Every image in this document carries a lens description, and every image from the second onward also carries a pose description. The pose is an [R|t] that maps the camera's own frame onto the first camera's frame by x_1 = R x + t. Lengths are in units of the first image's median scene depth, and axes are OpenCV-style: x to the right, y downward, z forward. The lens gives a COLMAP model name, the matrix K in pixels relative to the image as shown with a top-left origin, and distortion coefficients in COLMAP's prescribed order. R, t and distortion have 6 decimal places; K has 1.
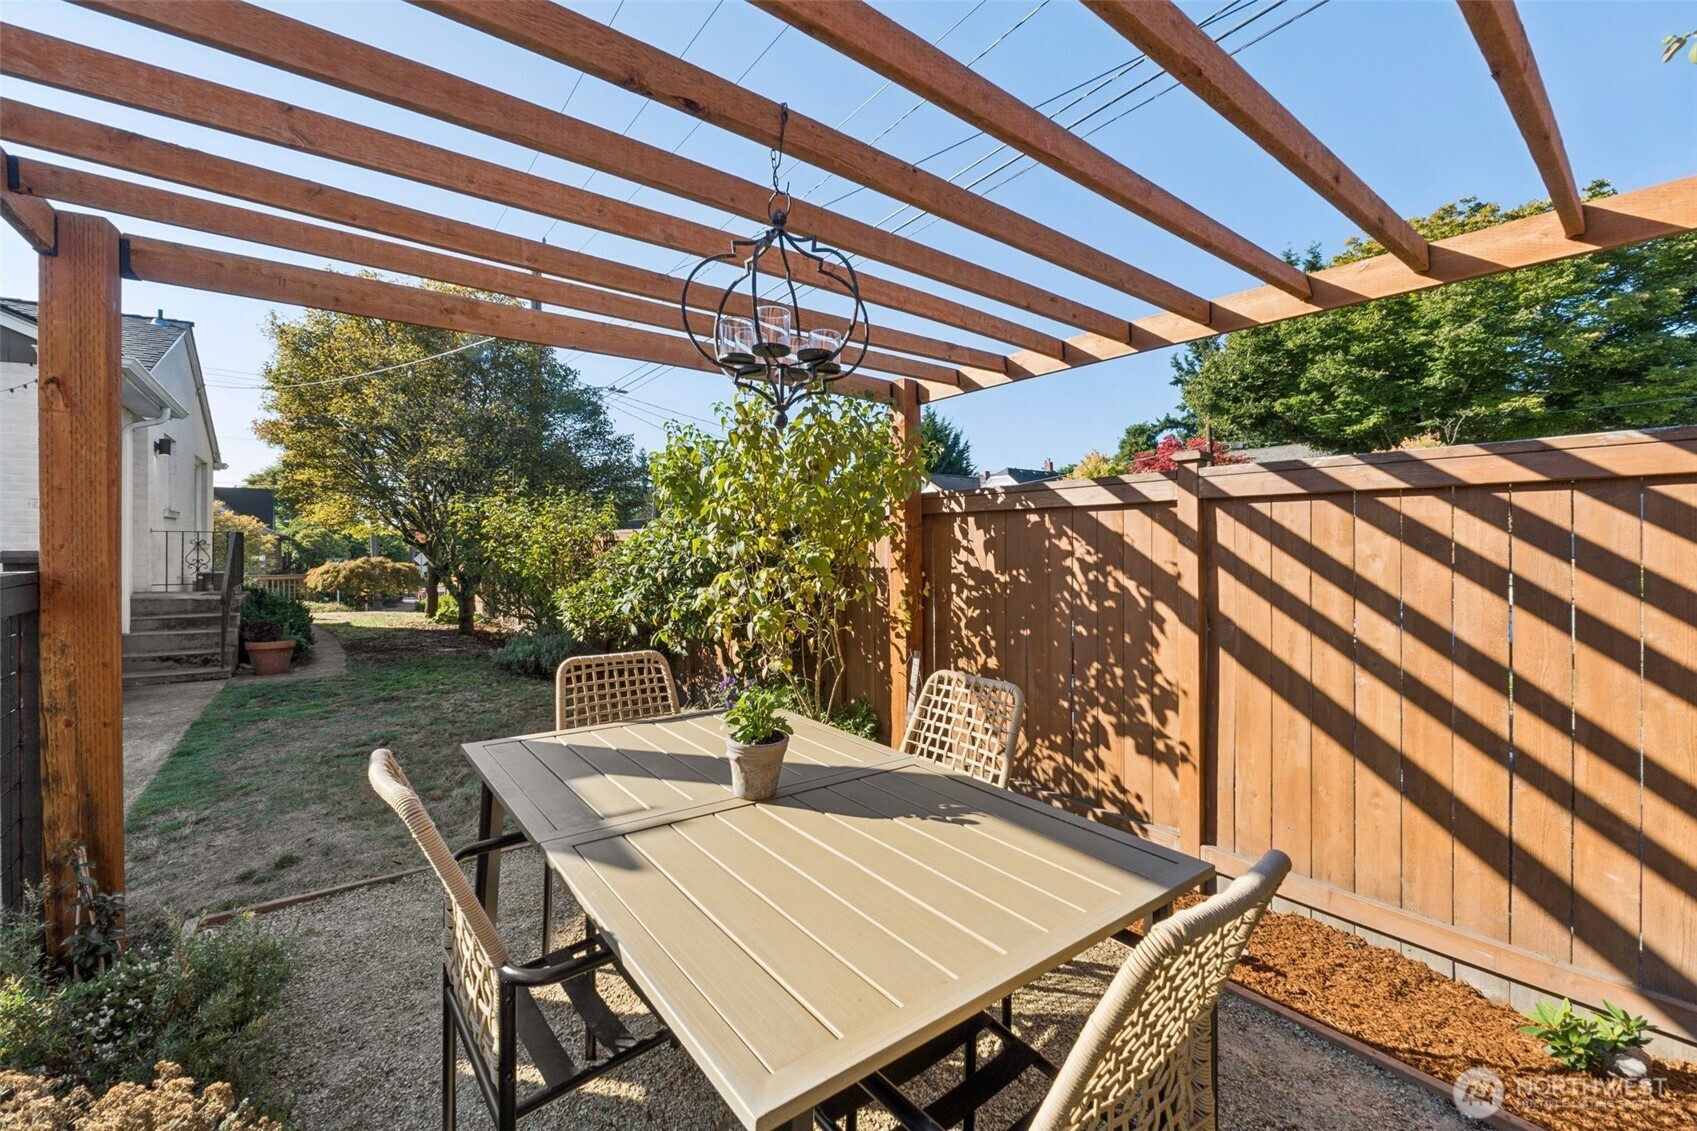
lens RADIAL K [[703.6, 0, 851.4], [0, 703.6, 558.7], [0, 0, 1]] dist [-0.013689, -0.000705]
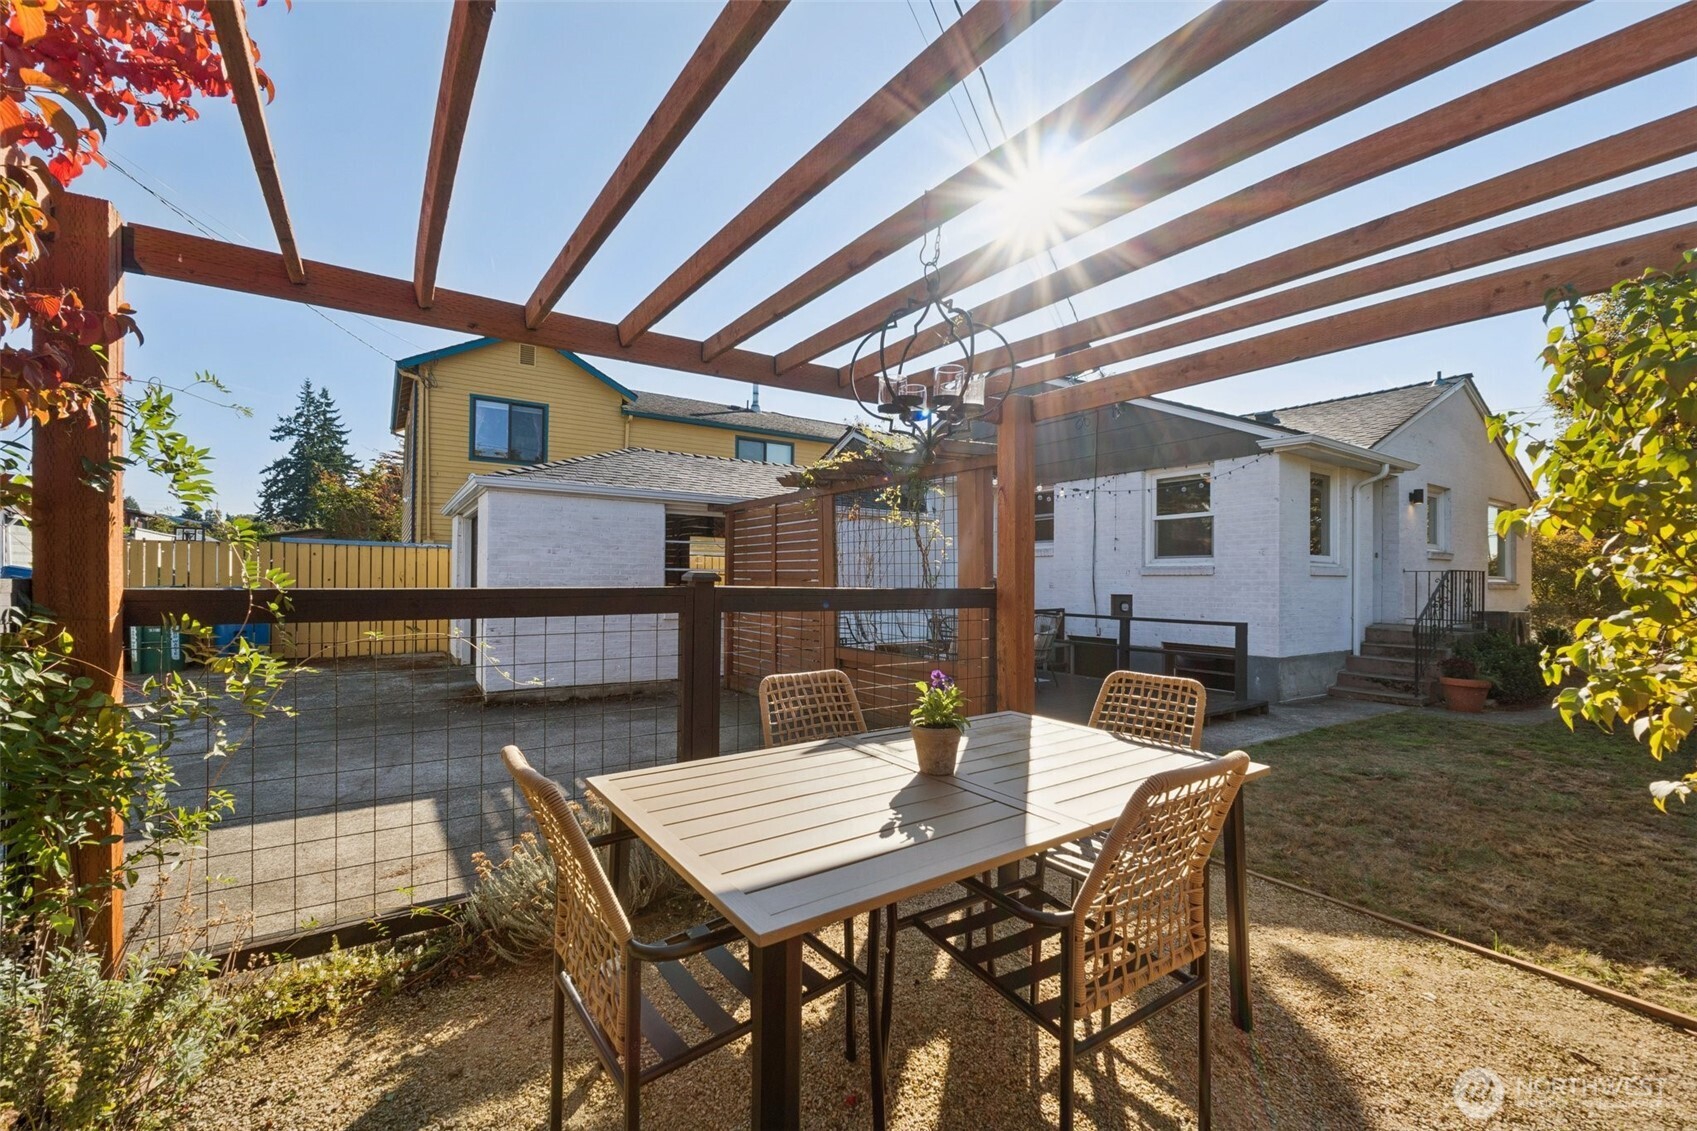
lens RADIAL K [[698.2, 0, 851.9], [0, 698.2, 574.8], [0, 0, 1]] dist [-0.012525, -0.000008]
pose [[-0.069544, -0.010597, -0.997523, 0.175164], [-0.026787, 0.999603, -0.008752, 0.000892], [0.997219, 0.026112, -0.069800, 0.148677]]
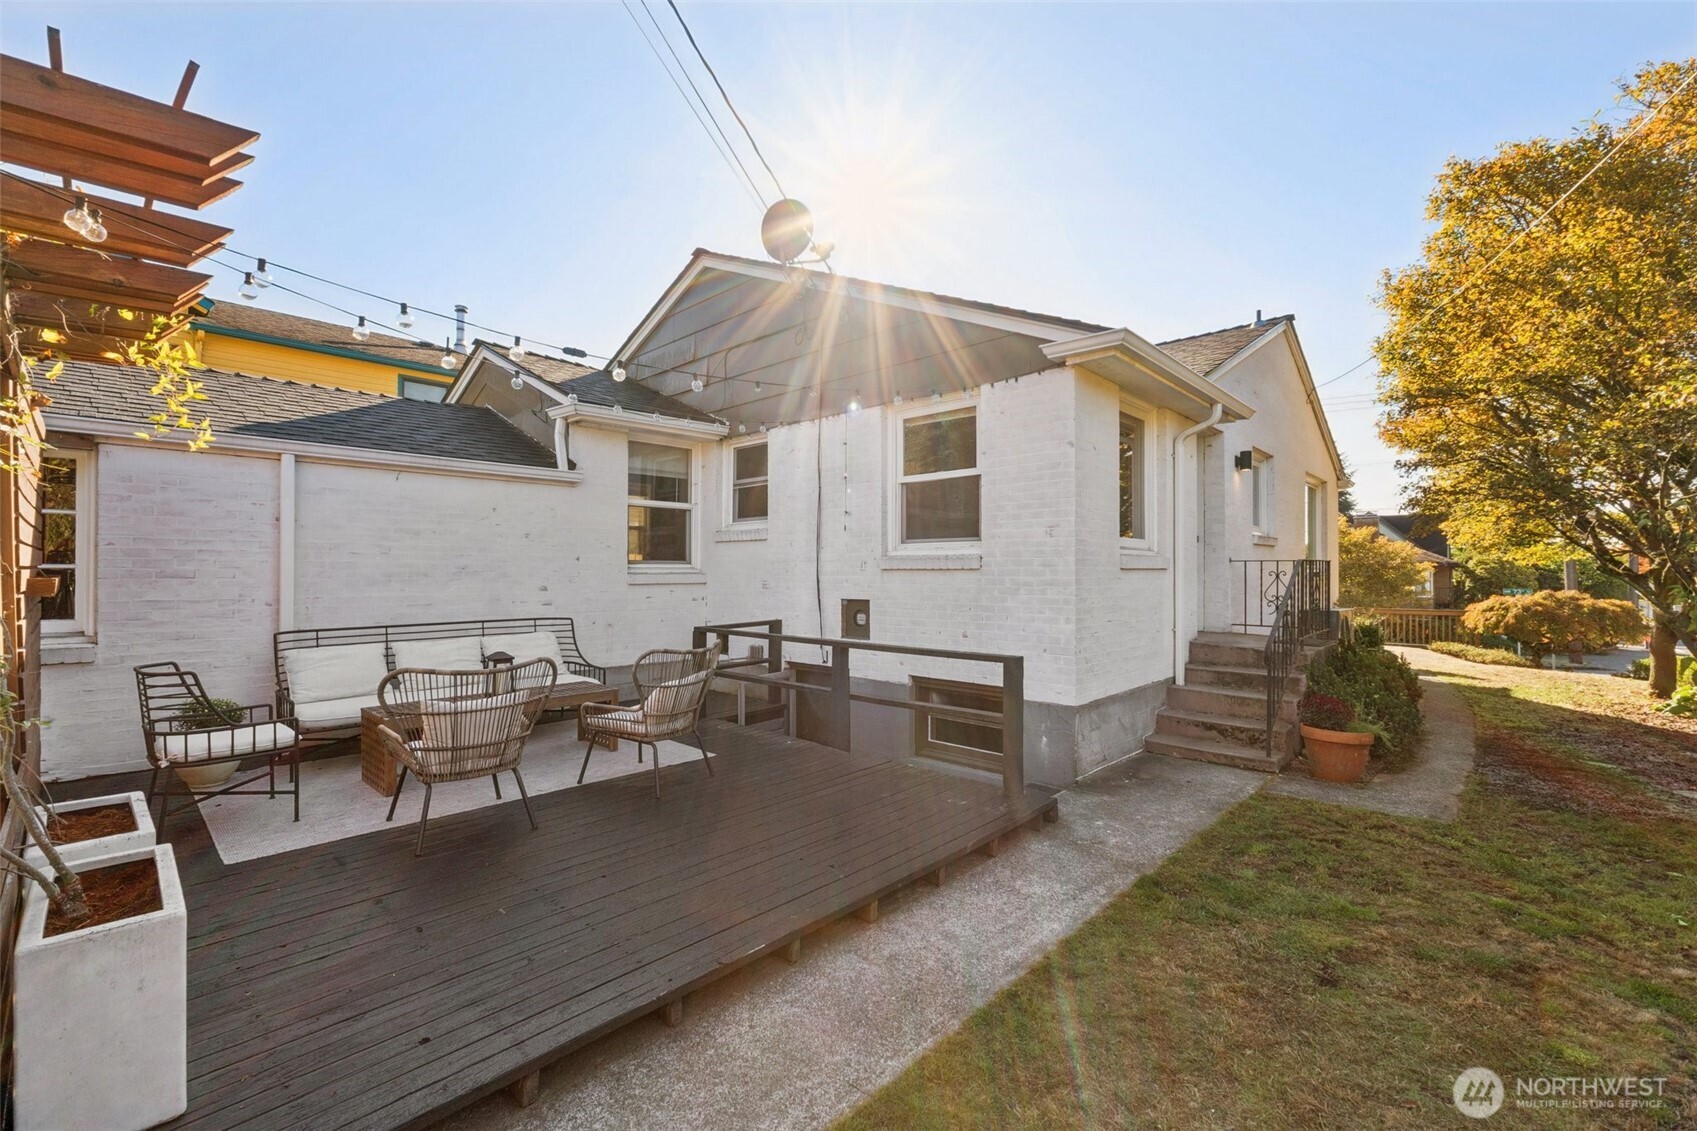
lens RADIAL K [[703.6, 0, 851.4], [0, 703.6, 558.7], [0, 0, 1]] dist [-0.013689, -0.000705]
pose [[0.161670, -0.018744, -0.986667, -0.209632], [-0.019325, 0.999568, -0.022155, -0.012904], [0.986656, 0.022649, 0.161238, 0.356167]]
